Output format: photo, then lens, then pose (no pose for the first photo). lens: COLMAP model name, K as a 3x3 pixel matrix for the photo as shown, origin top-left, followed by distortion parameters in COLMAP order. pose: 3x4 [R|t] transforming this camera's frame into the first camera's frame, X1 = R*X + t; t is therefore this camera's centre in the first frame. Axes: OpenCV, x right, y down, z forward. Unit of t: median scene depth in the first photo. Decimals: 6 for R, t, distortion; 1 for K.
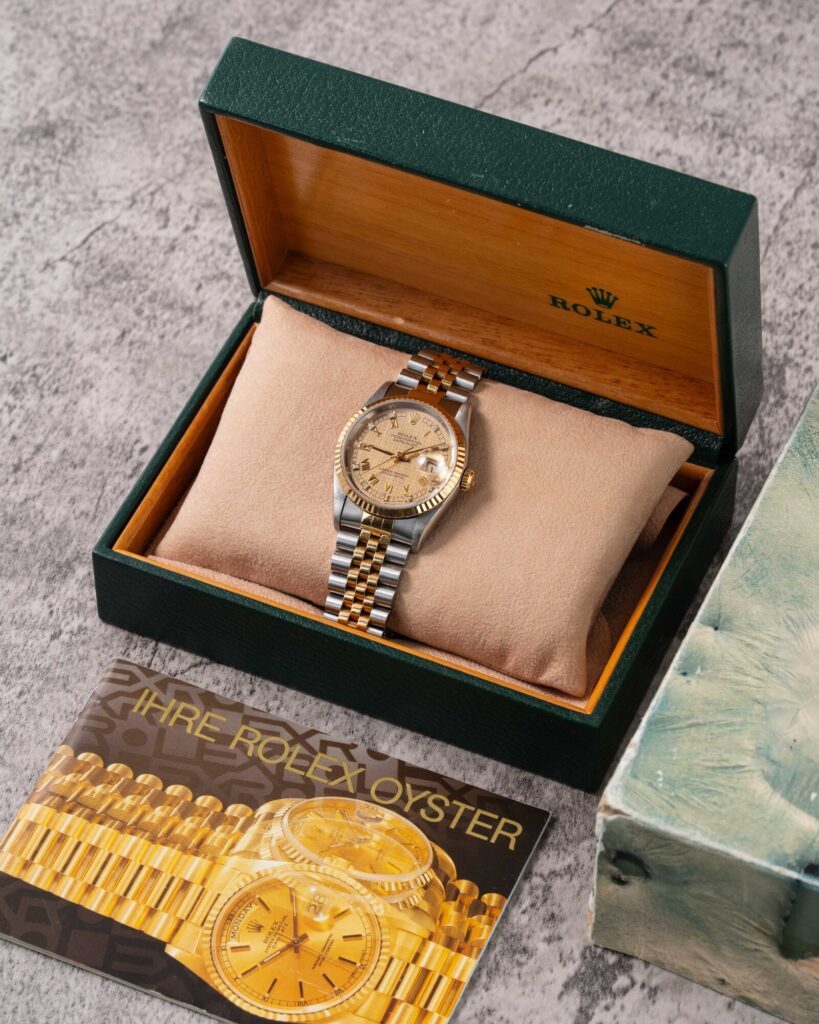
lens RADIAL K [[4426.9, 0, 409.5], [0, 4426.9, 512.0], [0, 0, 1]] dist [-0.099818, 2.530485]
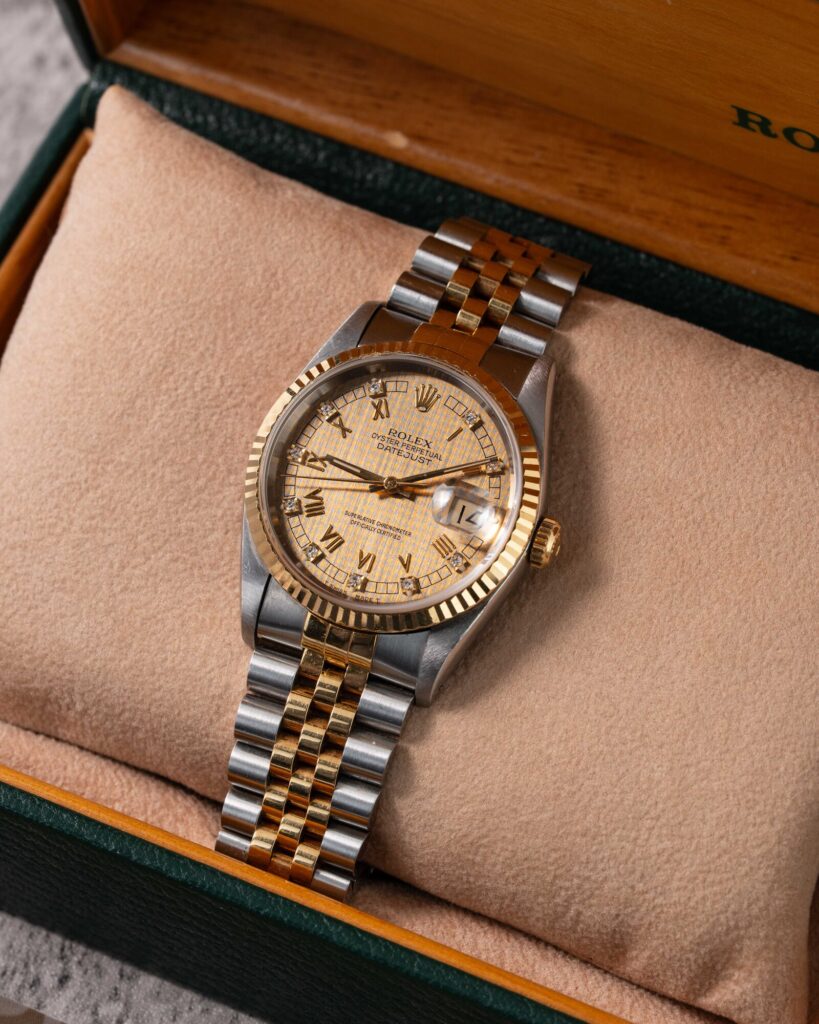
lens RADIAL K [[4426.9, 0, 409.5], [0, 4426.9, 512.0], [0, 0, 1]] dist [-0.099818, 2.530485]
pose [[0.999919, 0.011304, -0.005783, 0.002116], [-0.010376, 0.989966, 0.140926, -0.072057], [0.007318, -0.140855, 0.990003, 0.561682]]
